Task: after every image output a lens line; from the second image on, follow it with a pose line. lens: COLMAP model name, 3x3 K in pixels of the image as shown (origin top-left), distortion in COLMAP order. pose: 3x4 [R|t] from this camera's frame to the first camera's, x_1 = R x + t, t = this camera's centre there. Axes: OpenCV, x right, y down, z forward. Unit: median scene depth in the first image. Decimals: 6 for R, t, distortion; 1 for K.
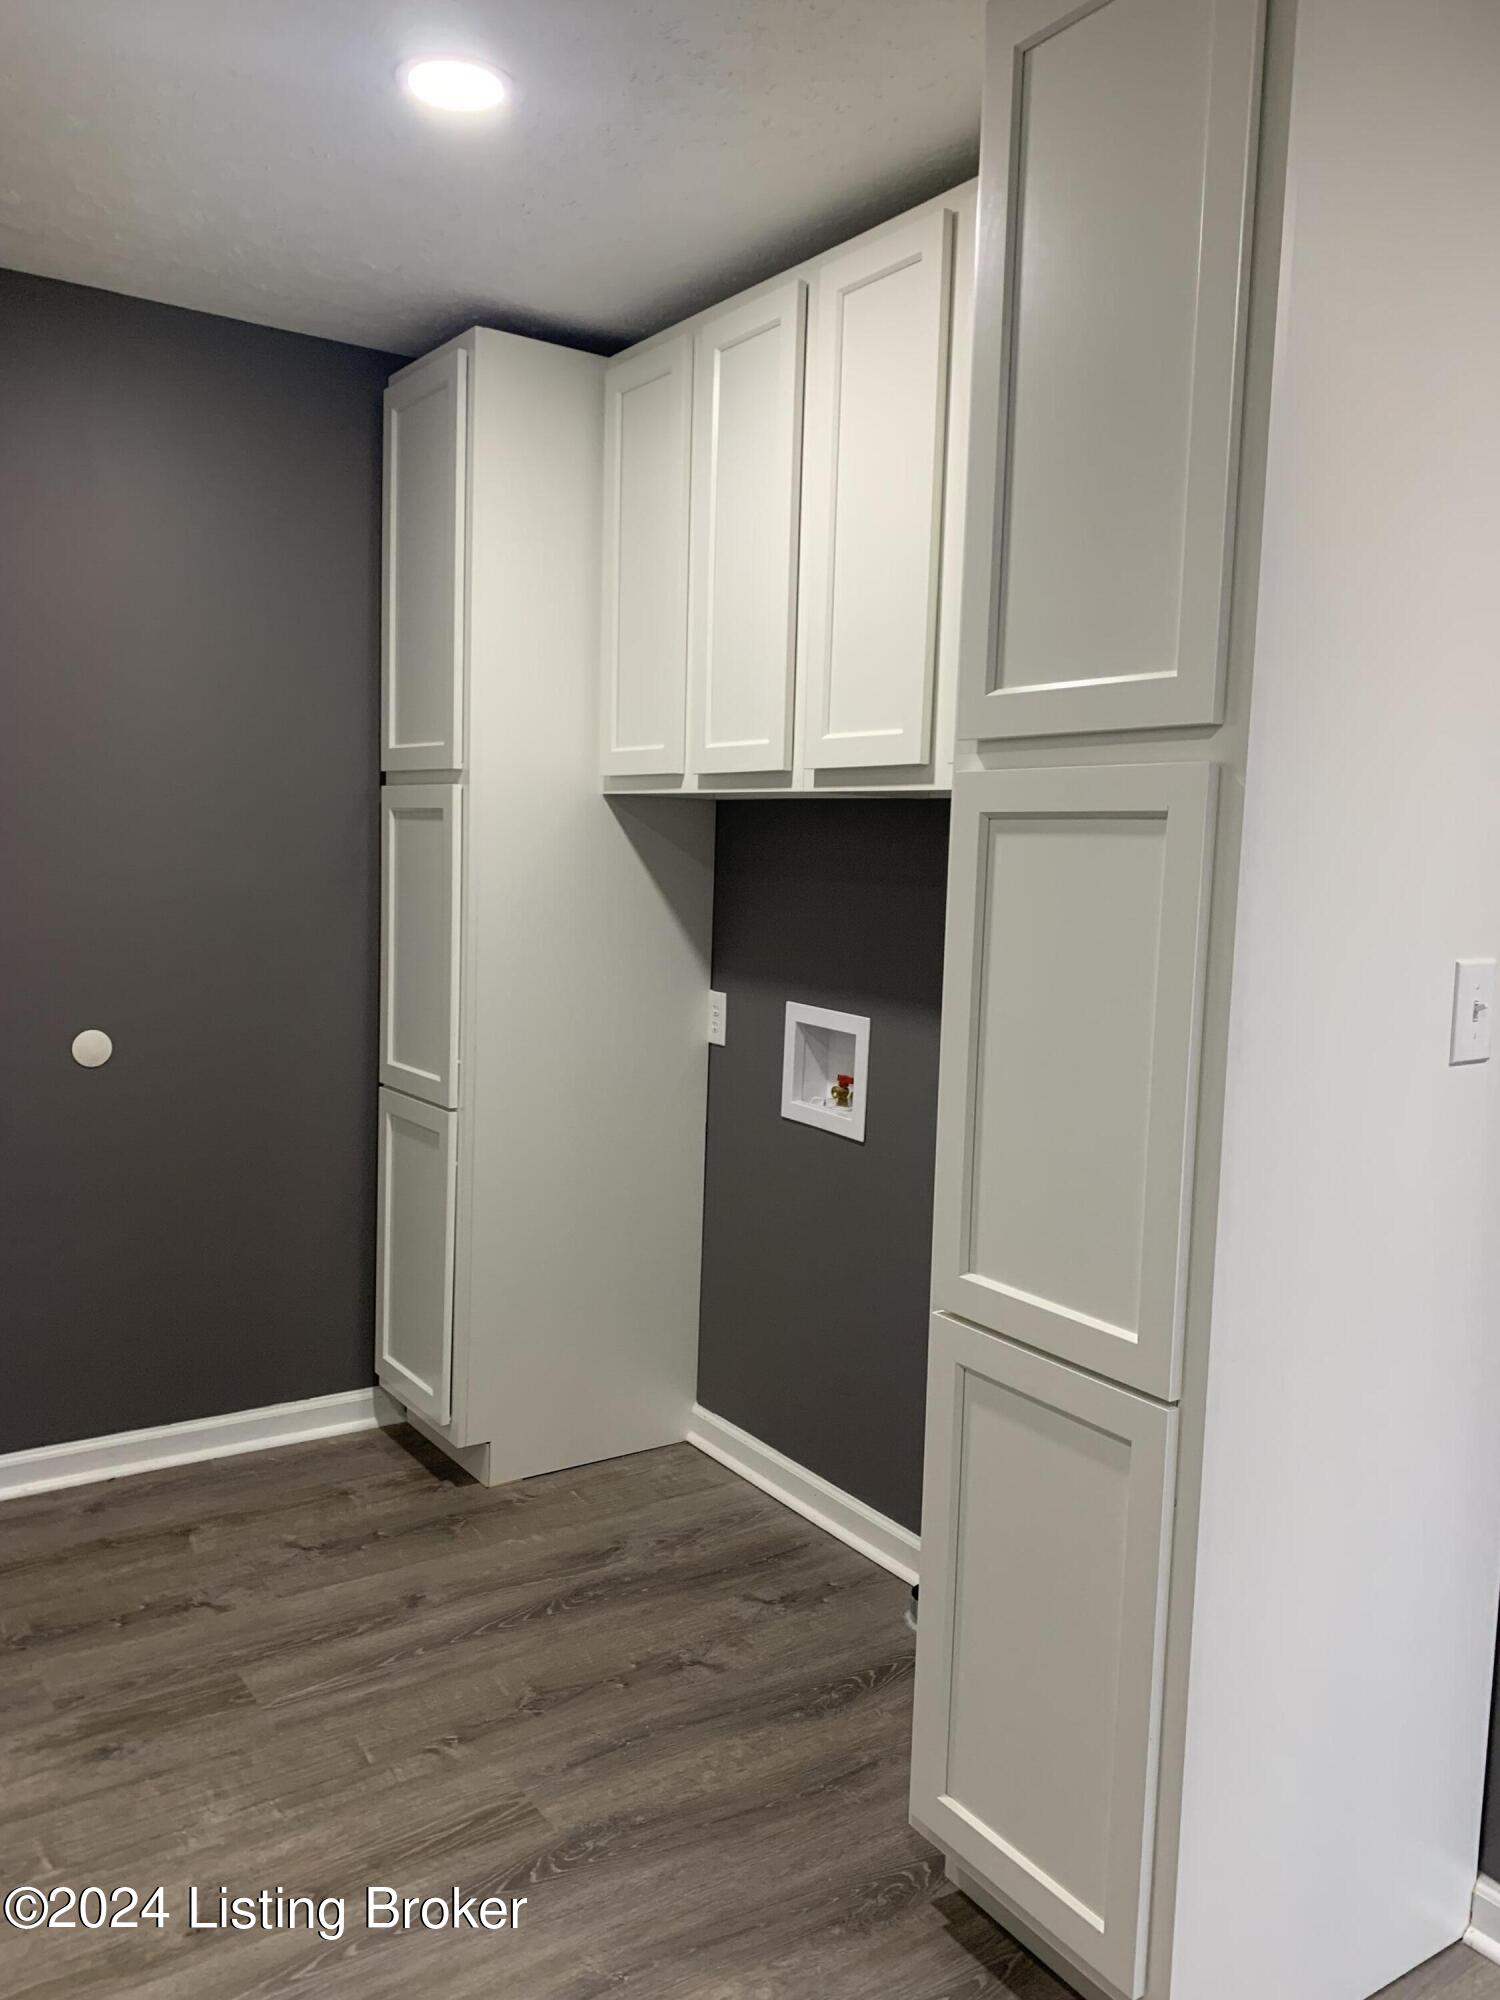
lens RADIAL K [[1529.4, 0, 761.3], [0, 1529.4, 1008.2], [0, 0, 1]] dist [0.023857, -0.030252]
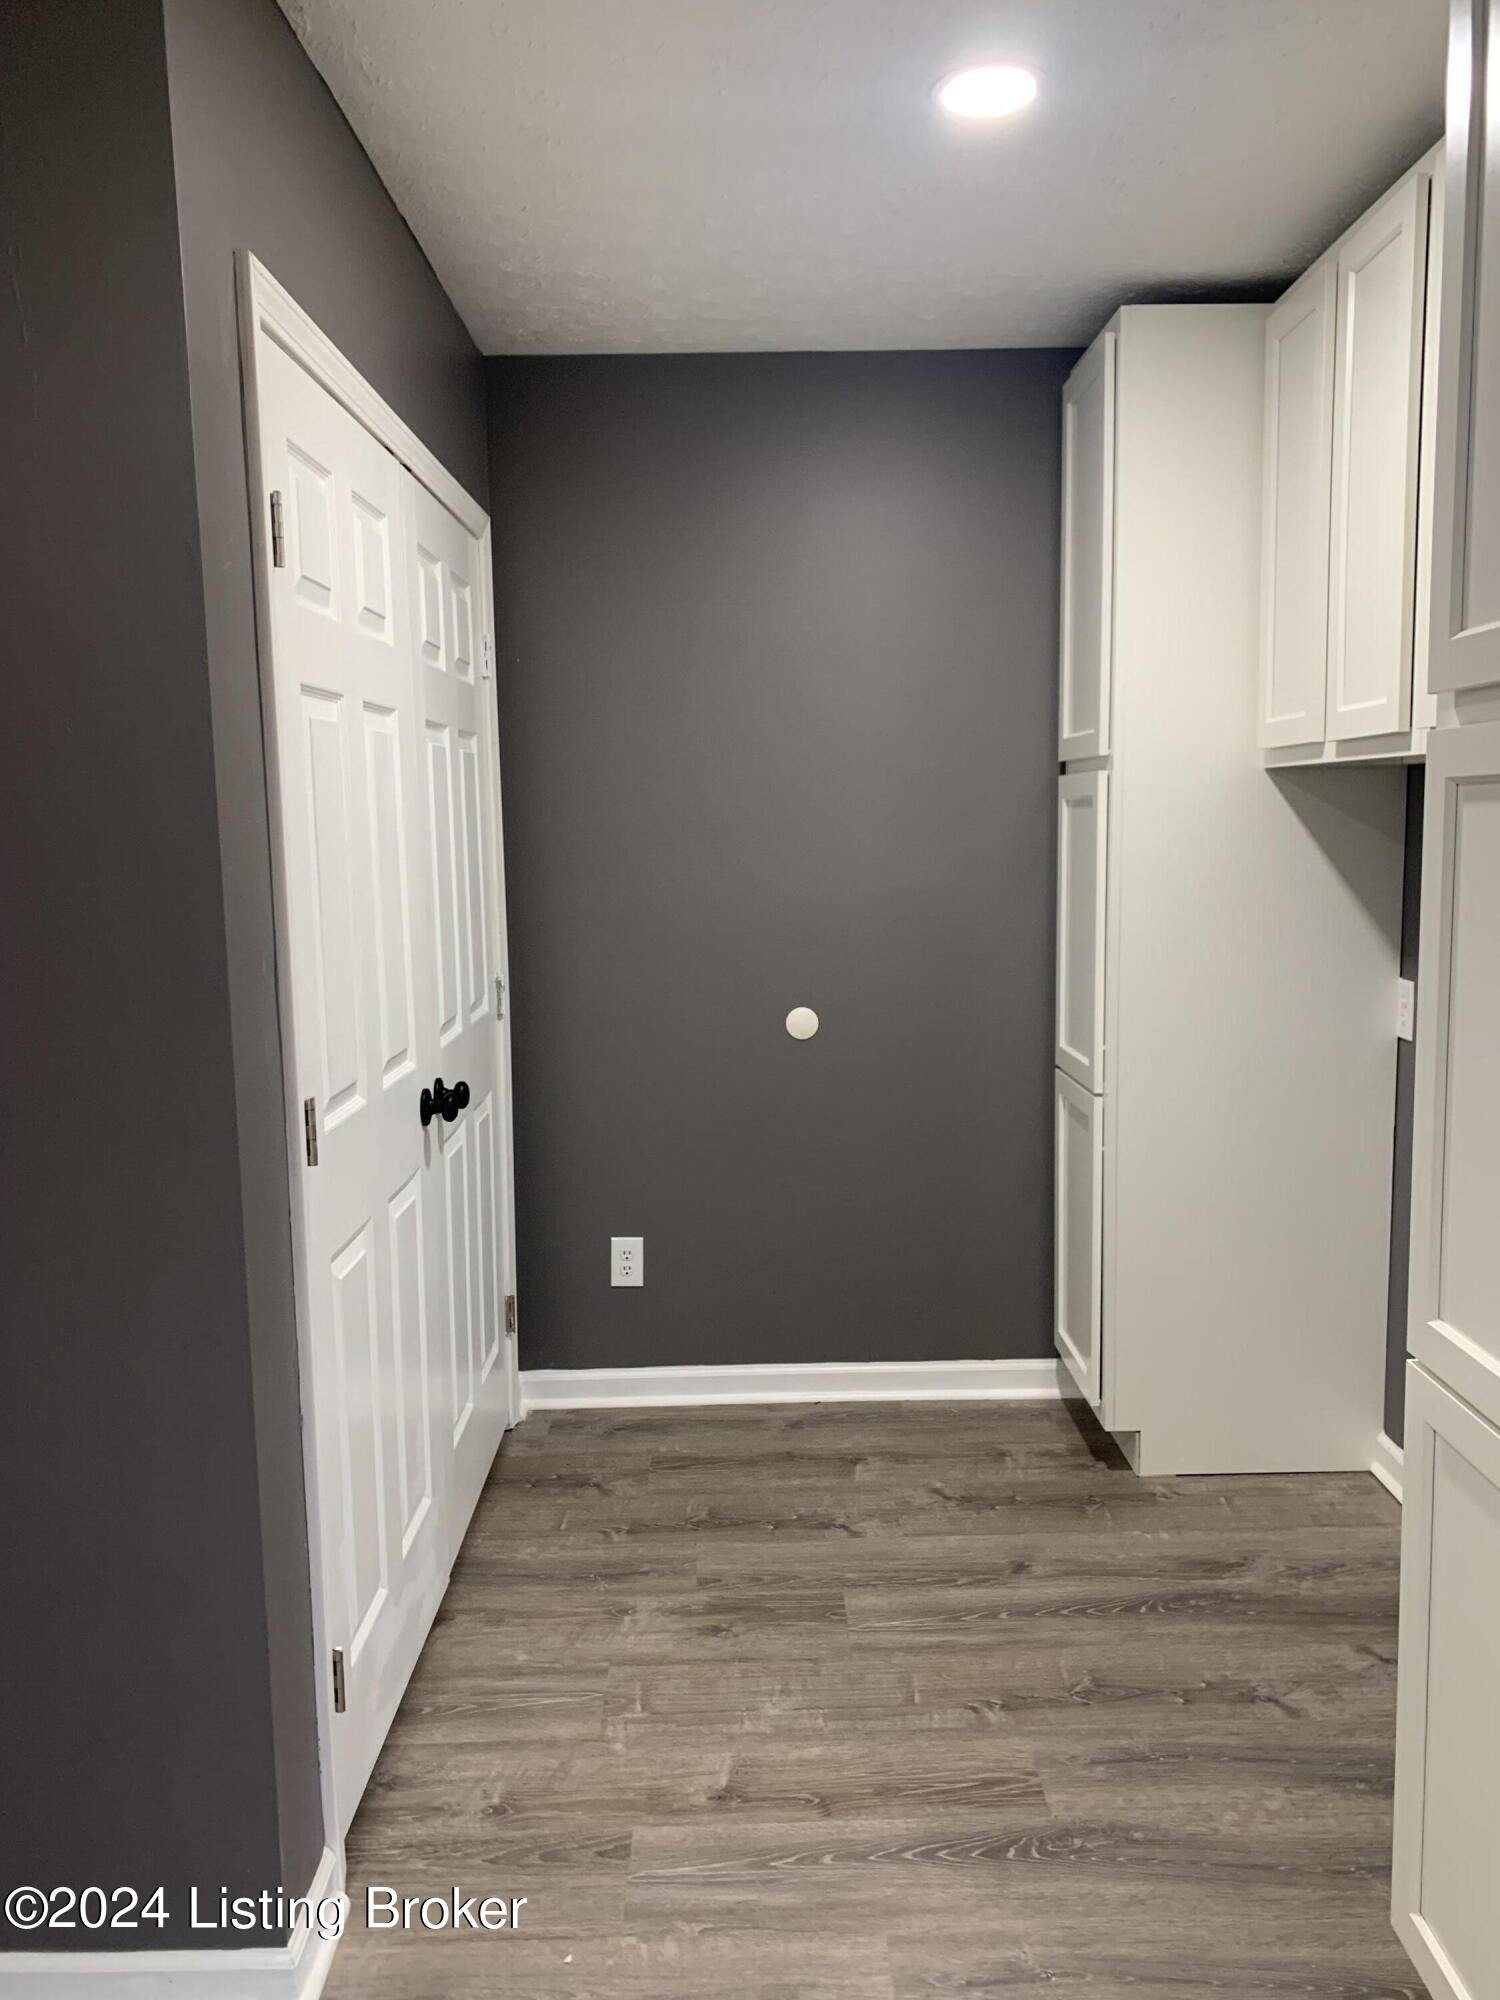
lens RADIAL K [[1529.4, 0, 781.6], [0, 1529.4, 1006.5], [0, 0, 1]] dist [0.023857, -0.030252]
pose [[0.822294, 0.019329, -0.568734, 0.230493], [-0.010531, 0.999769, 0.018752, -0.009867], [0.568965, -0.009431, 0.822308, 0.064426]]
